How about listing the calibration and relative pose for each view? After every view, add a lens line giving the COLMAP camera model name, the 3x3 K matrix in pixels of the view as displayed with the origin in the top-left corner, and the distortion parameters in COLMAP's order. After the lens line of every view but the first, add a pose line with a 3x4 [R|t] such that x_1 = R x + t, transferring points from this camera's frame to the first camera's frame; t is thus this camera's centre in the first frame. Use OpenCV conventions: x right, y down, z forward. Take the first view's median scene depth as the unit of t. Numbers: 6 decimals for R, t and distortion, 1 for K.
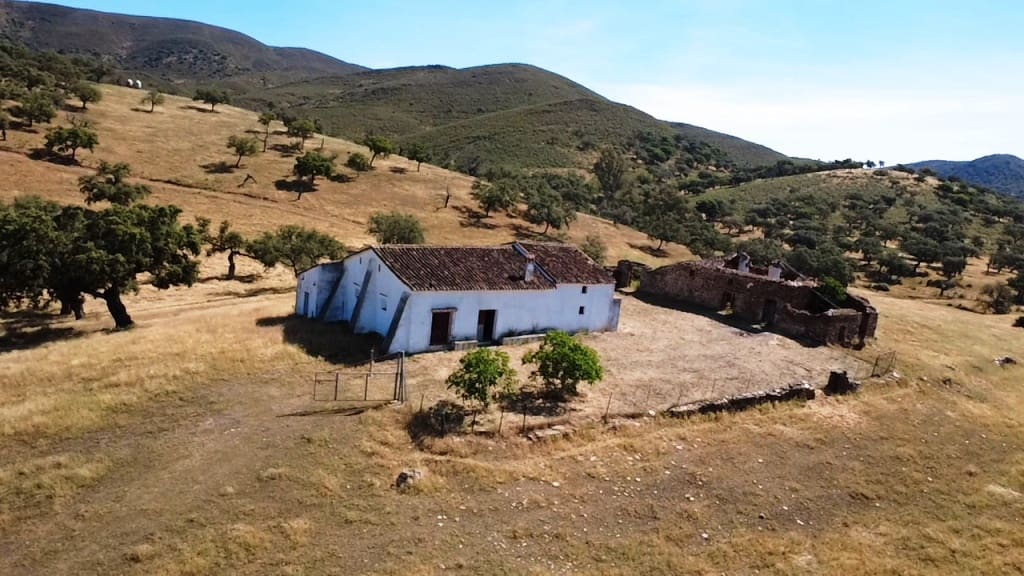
lens RADIAL K [[765.1, 0, 502.0], [0, 765.1, 273.1], [0, 0, 1]] dist [0.011539, 0.005086]
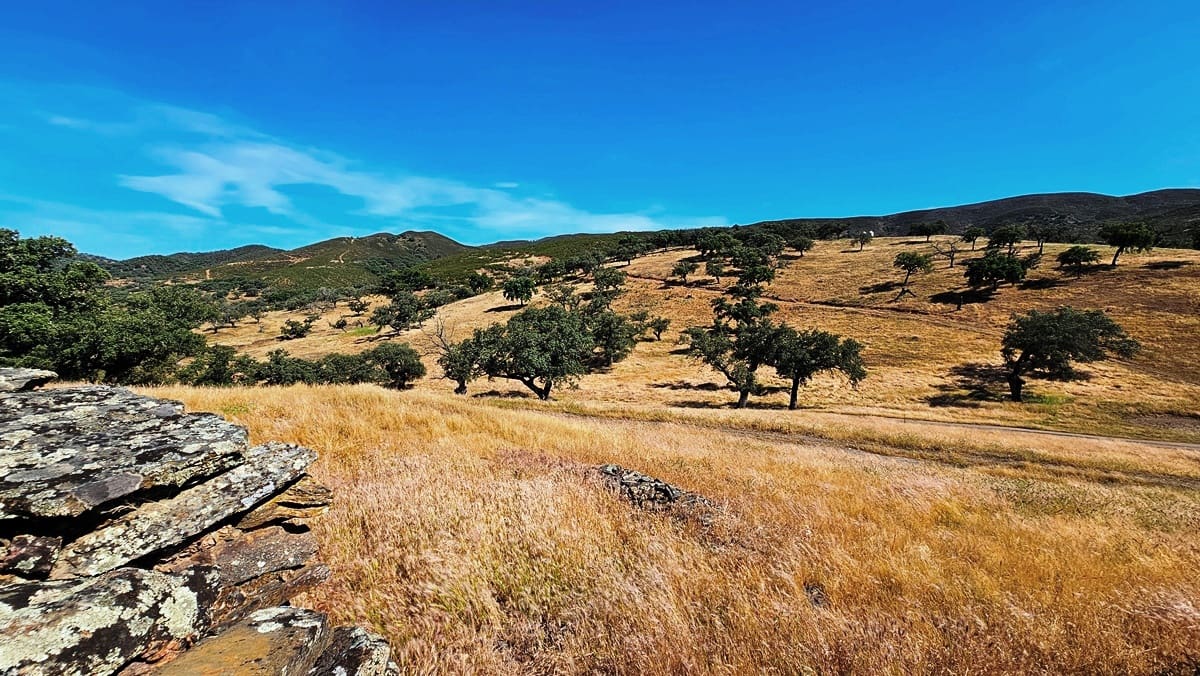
lens RADIAL K [[490.9, 0, 583.4], [0, 490.9, 307.9], [0, 0, 1]] dist [0.002609, -0.001036]
pose [[0.403223, -0.078346, -0.911742, 0.052578], [-0.080120, 0.989480, -0.120460, -0.001661], [0.911588, 0.121621, 0.392704, 0.383145]]
